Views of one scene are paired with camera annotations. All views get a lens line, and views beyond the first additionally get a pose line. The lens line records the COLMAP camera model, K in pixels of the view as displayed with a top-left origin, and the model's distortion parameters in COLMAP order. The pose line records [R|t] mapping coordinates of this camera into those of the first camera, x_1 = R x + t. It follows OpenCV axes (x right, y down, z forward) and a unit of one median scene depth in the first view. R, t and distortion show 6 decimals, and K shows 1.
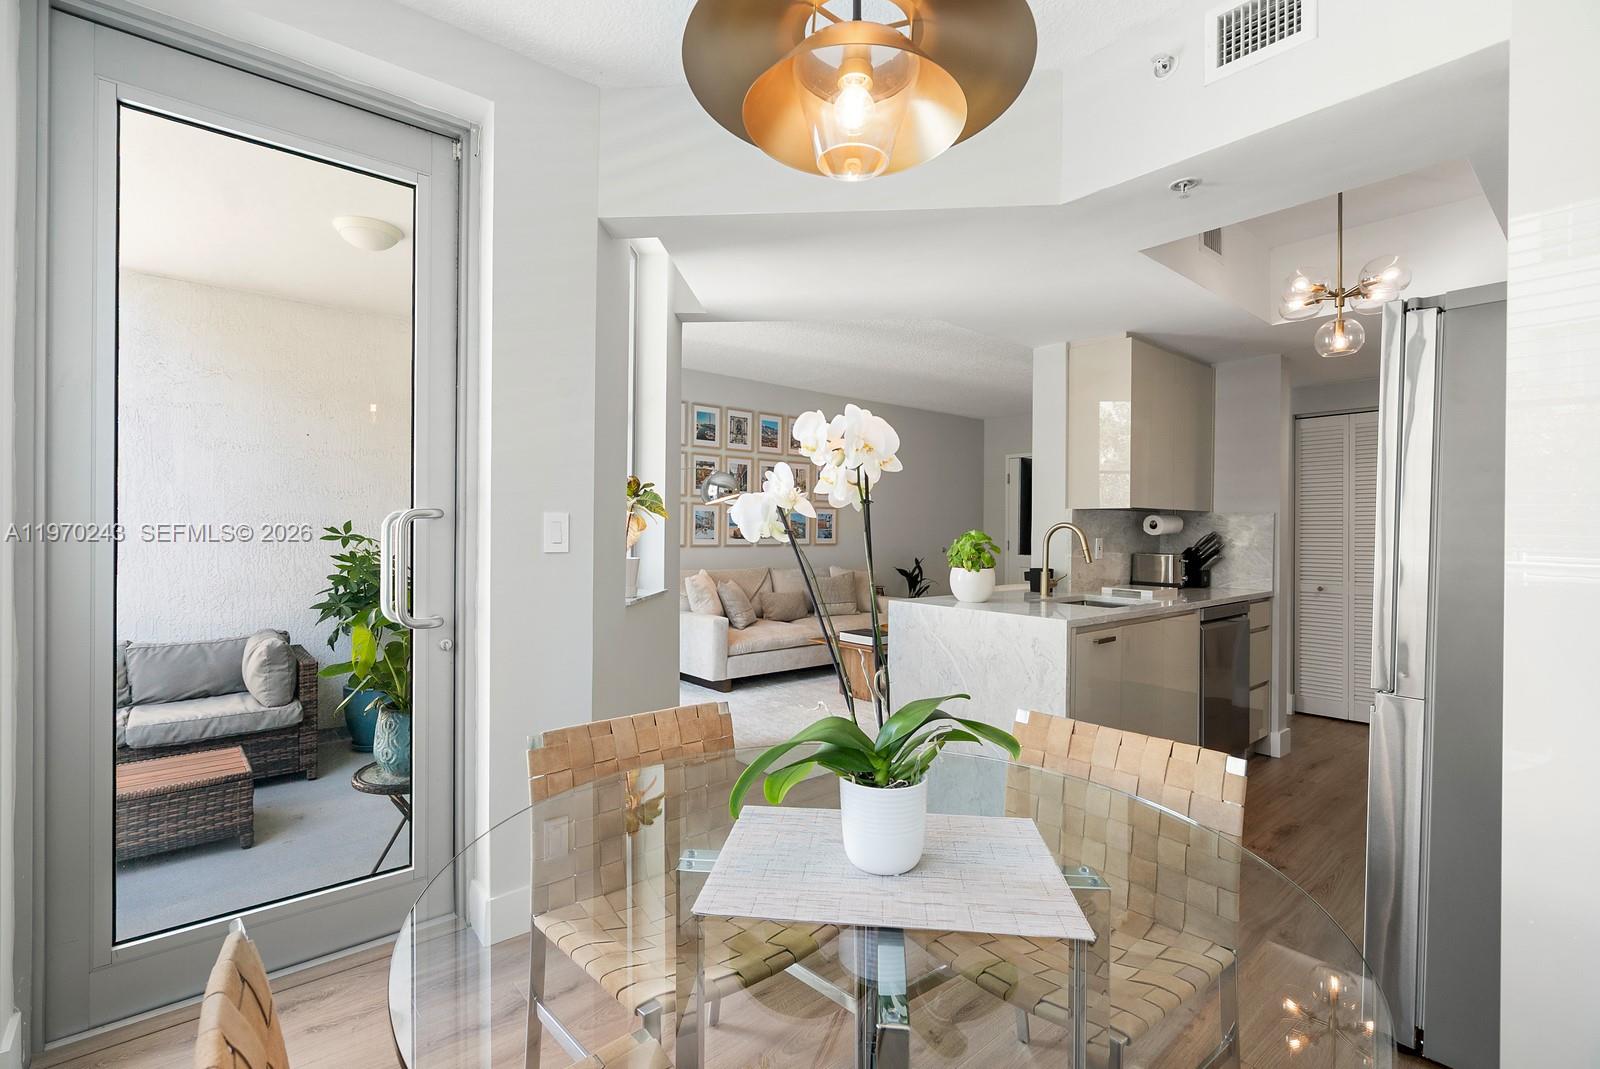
lens RADIAL K [[725.3, 0, 797.4], [0, 725.3, 534.3], [0, 0, 1]] dist [-0.003144, -0.000069]
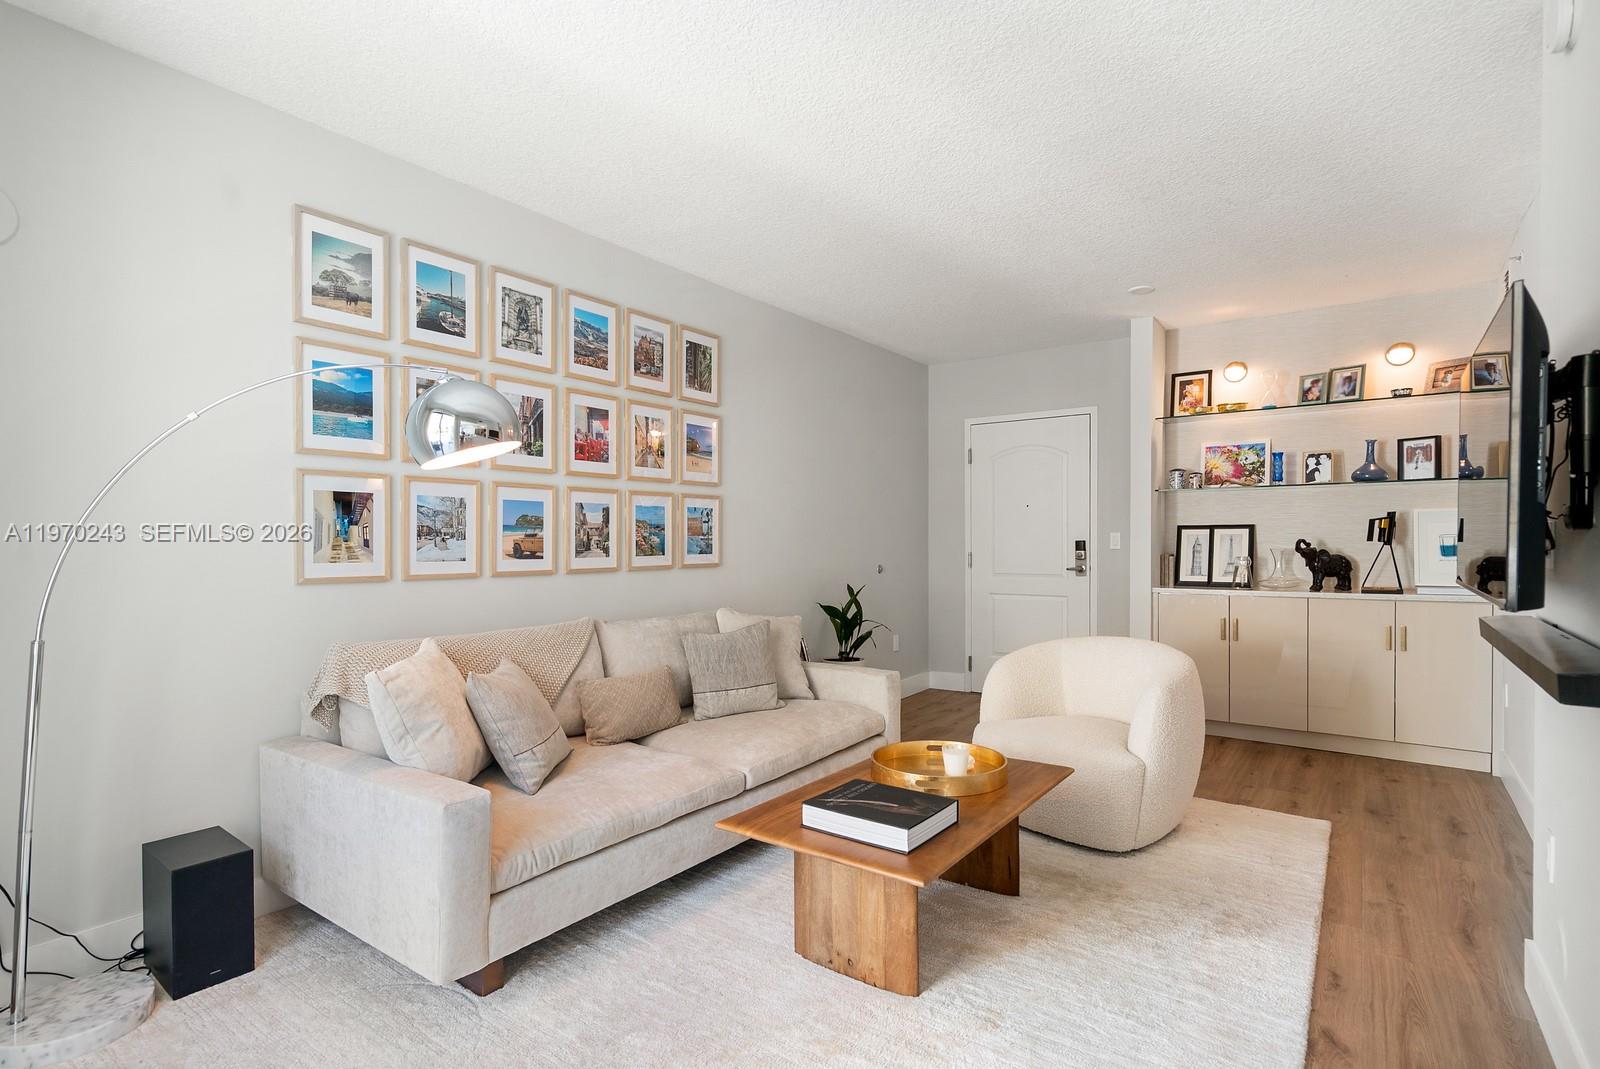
lens RADIAL K [[787.8, 0, 800.8], [0, 787.8, 547.8], [0, 0, 1]] dist [0.002882, 0.000412]
pose [[0.970329, -0.011512, 0.241513, -0.032983], [0.010234, 0.999926, 0.006548, -0.002255], [-0.241571, -0.003883, 0.970375, 0.484091]]
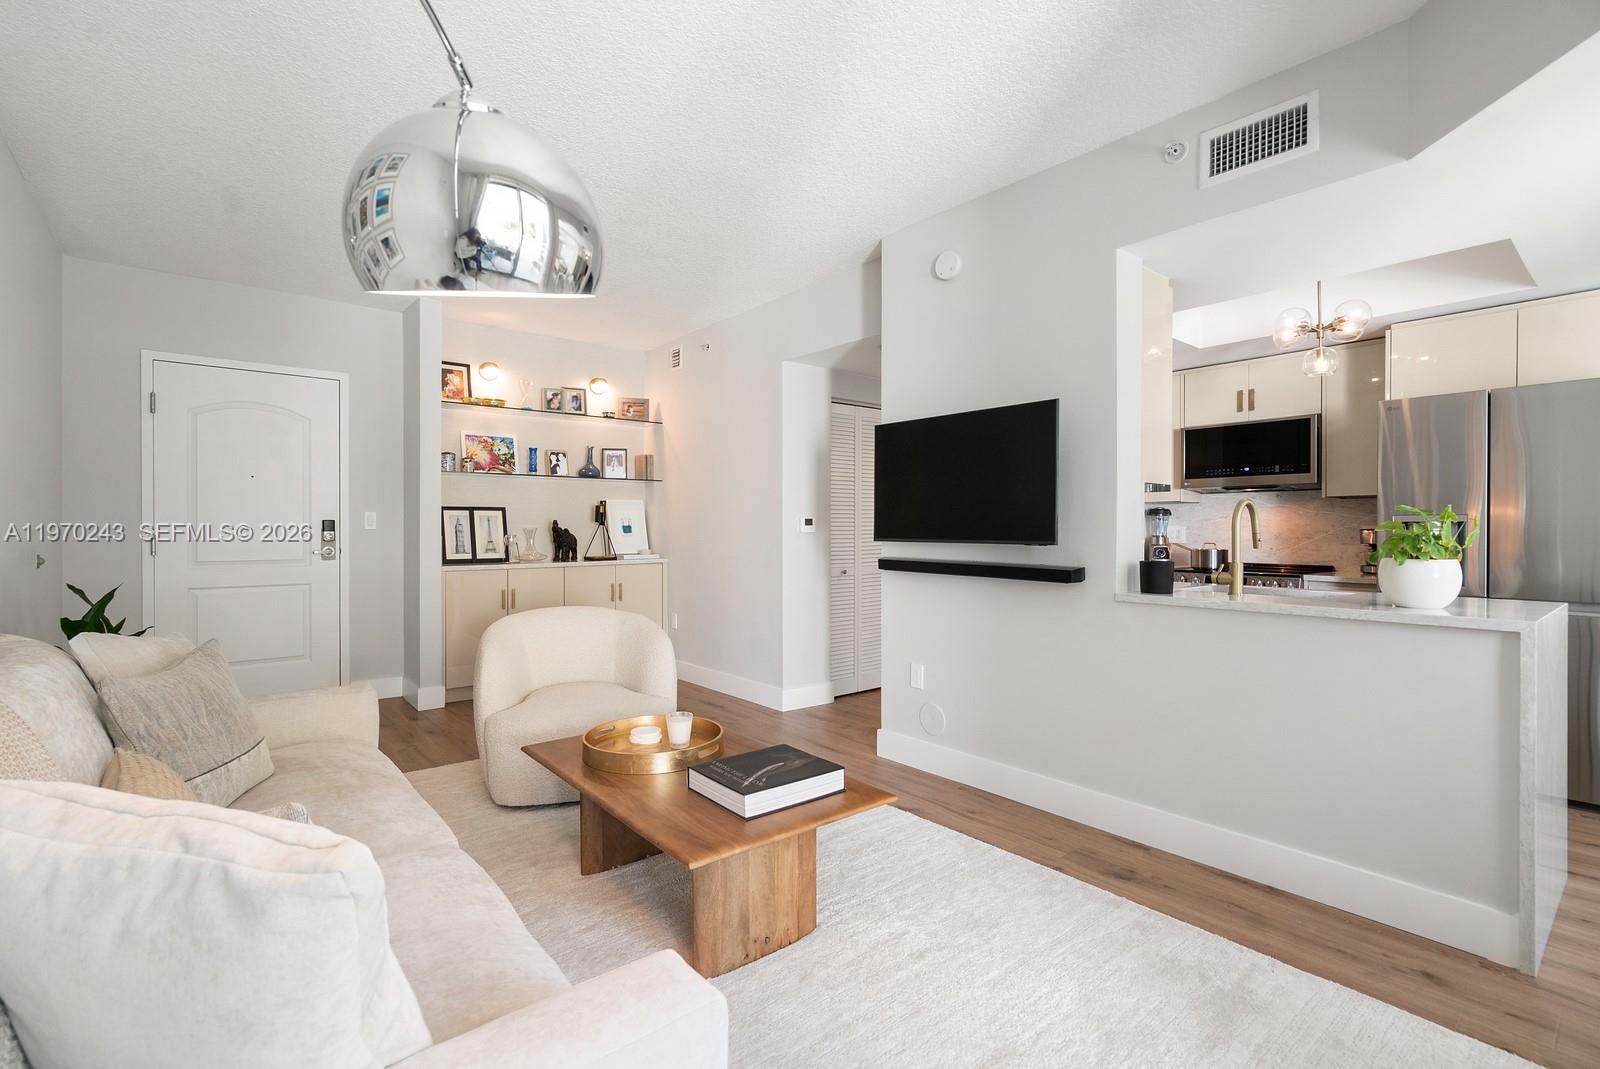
lens RADIAL K [[725.3, 0, 794.7], [0, 725.3, 531.4], [0, 0, 1]] dist [-0.003144, -0.000069]
pose [[0.018338, -0.010628, 0.999775, -0.228132], [0.004498, 0.999934, 0.010547, 0.004426], [-0.999822, 0.004303, 0.018384, 0.781804]]
